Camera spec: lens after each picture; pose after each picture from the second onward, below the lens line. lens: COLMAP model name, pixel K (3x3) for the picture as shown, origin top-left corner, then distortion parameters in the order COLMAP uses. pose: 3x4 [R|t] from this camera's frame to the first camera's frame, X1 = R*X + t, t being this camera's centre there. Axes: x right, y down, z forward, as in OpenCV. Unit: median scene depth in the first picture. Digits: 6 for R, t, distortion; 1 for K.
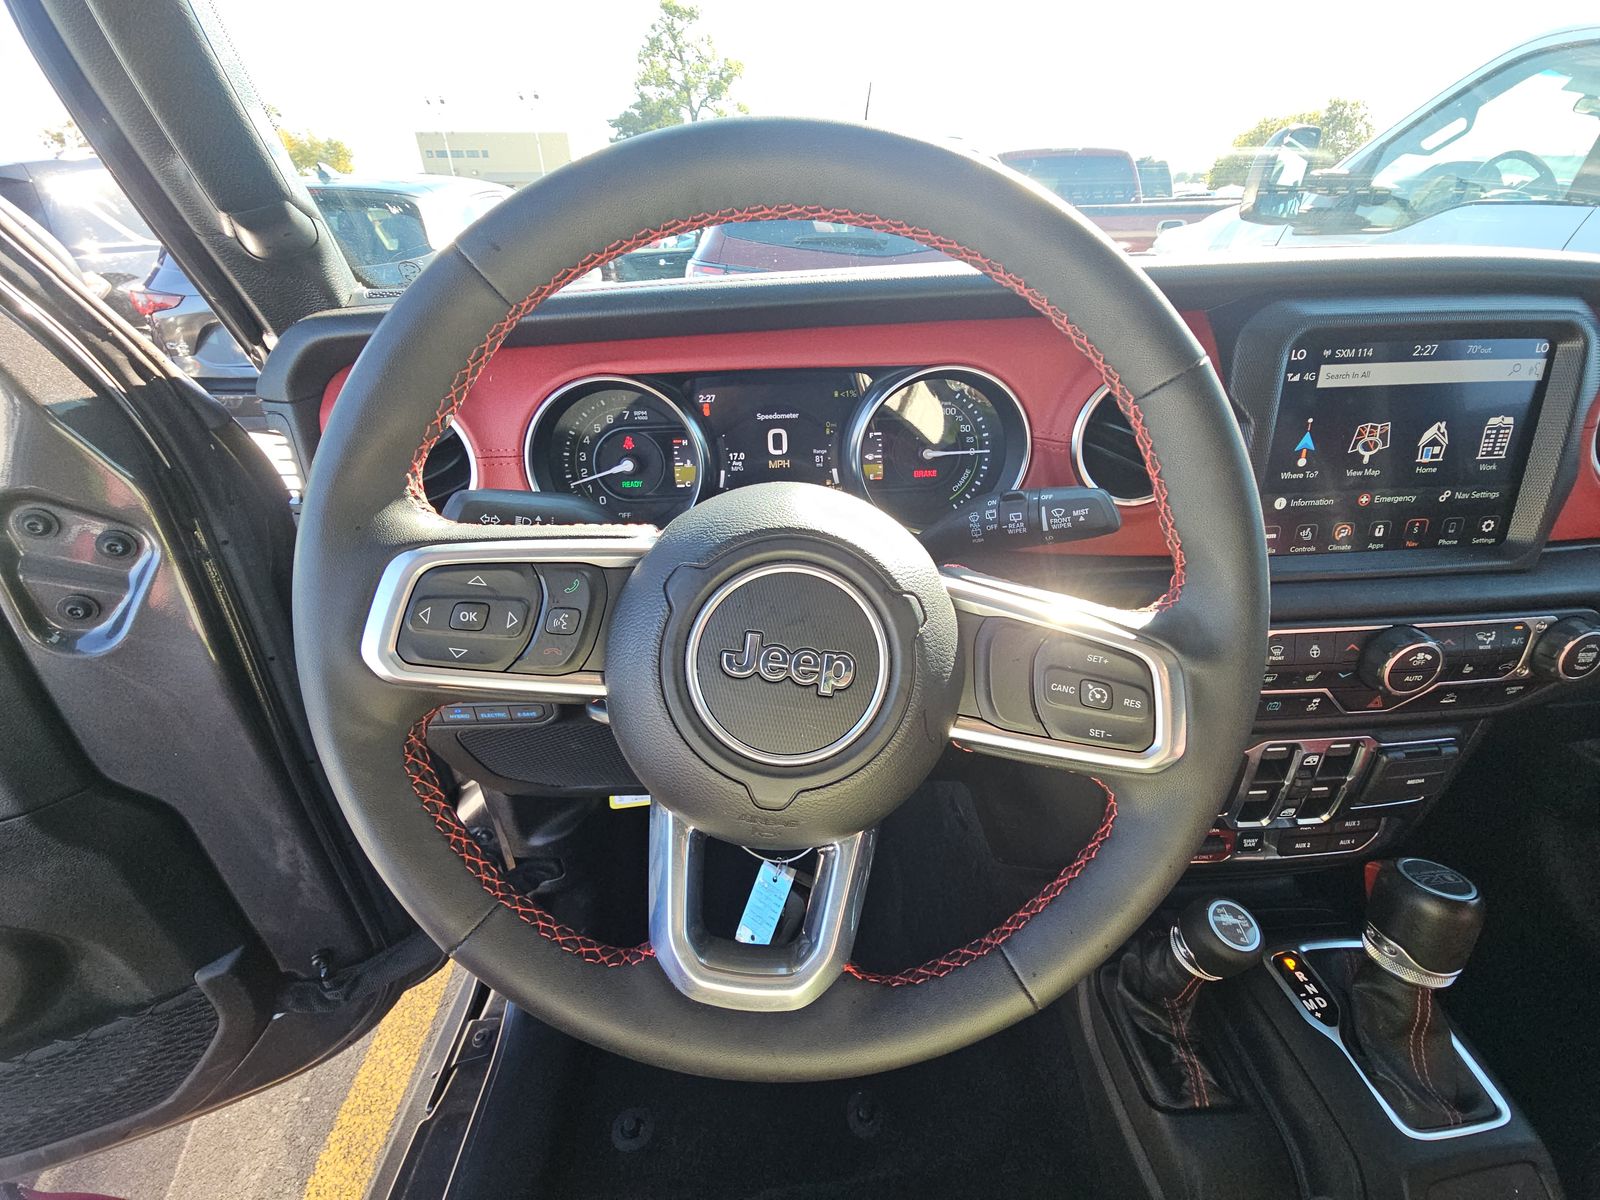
lens RADIAL K [[640.7, 0, 797.9], [0, 640.7, 603.5], [0, 0, 1]] dist [-0.001994, -0.001371]
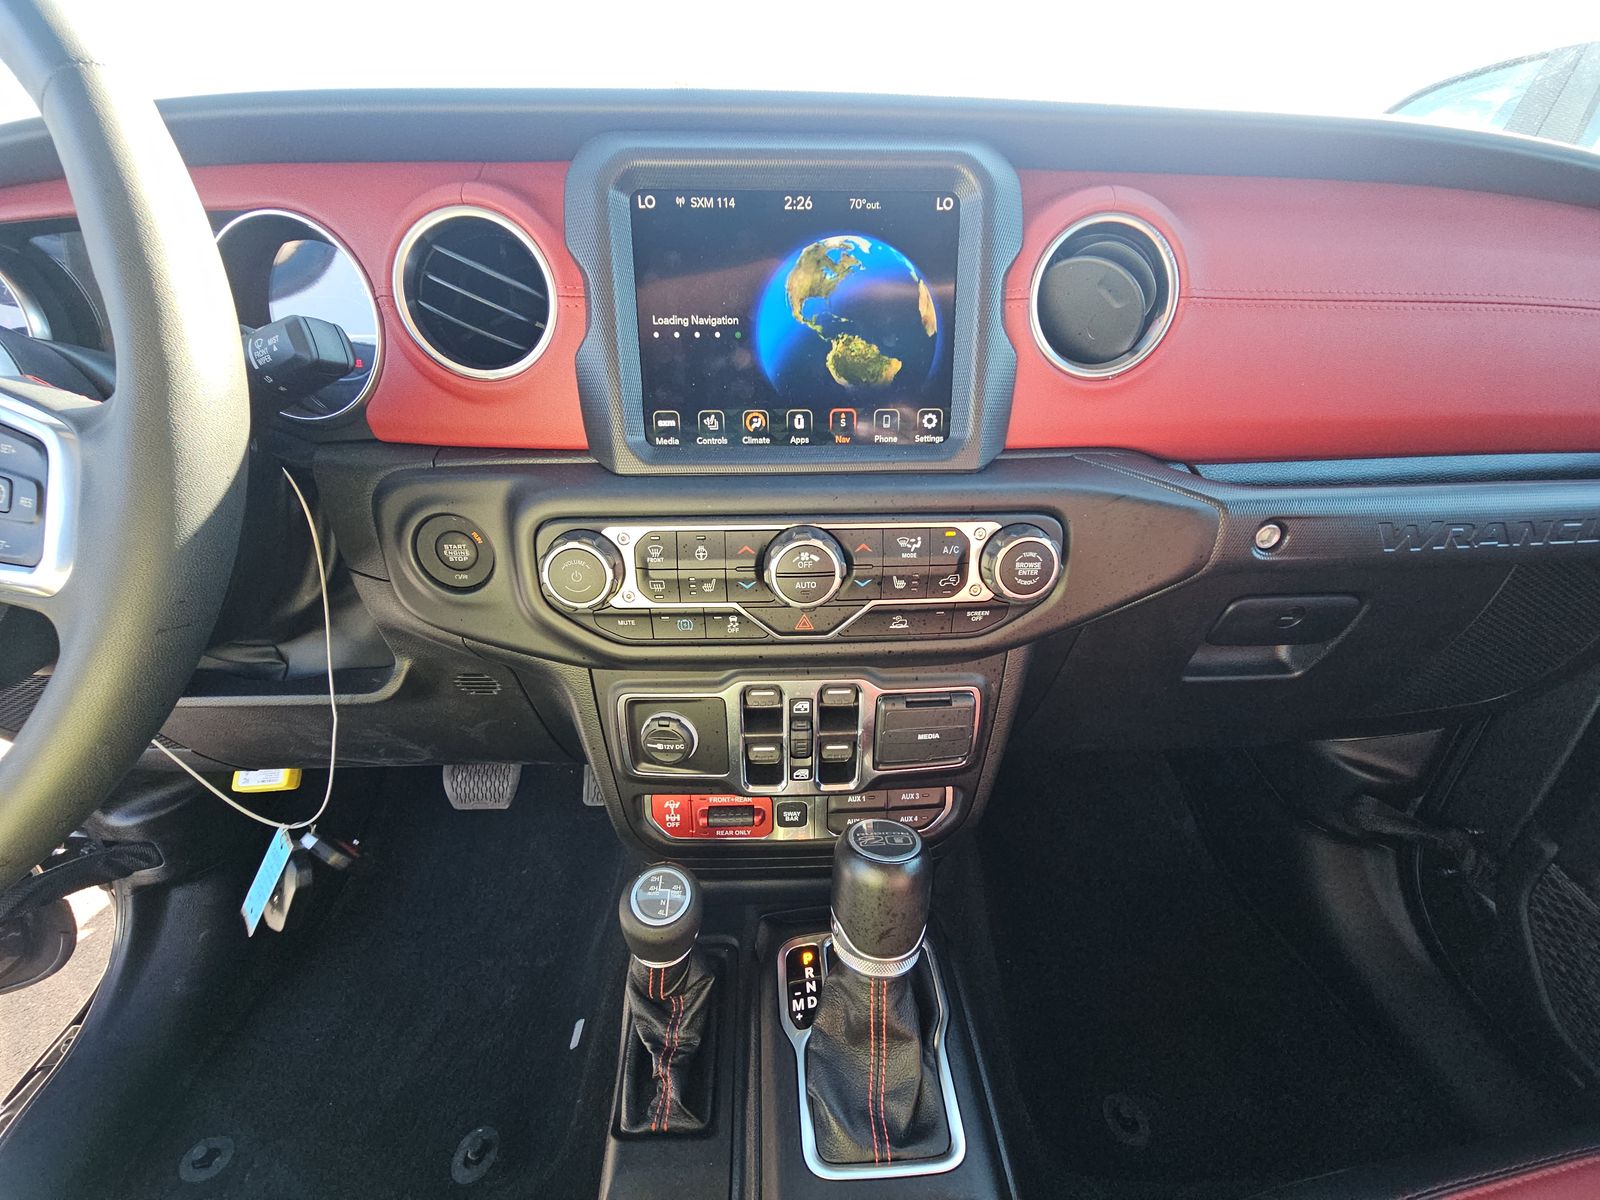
lens RADIAL K [[640.7, 0, 794.5], [0, 640.7, 603.3], [0, 0, 1]] dist [-0.001994, -0.001371]
pose [[0.999635, 0.025634, 0.008499, 0.955092], [-0.024962, 0.997132, -0.071443, 0.204793], [-0.010306, 0.071205, 0.997408, 0.161991]]
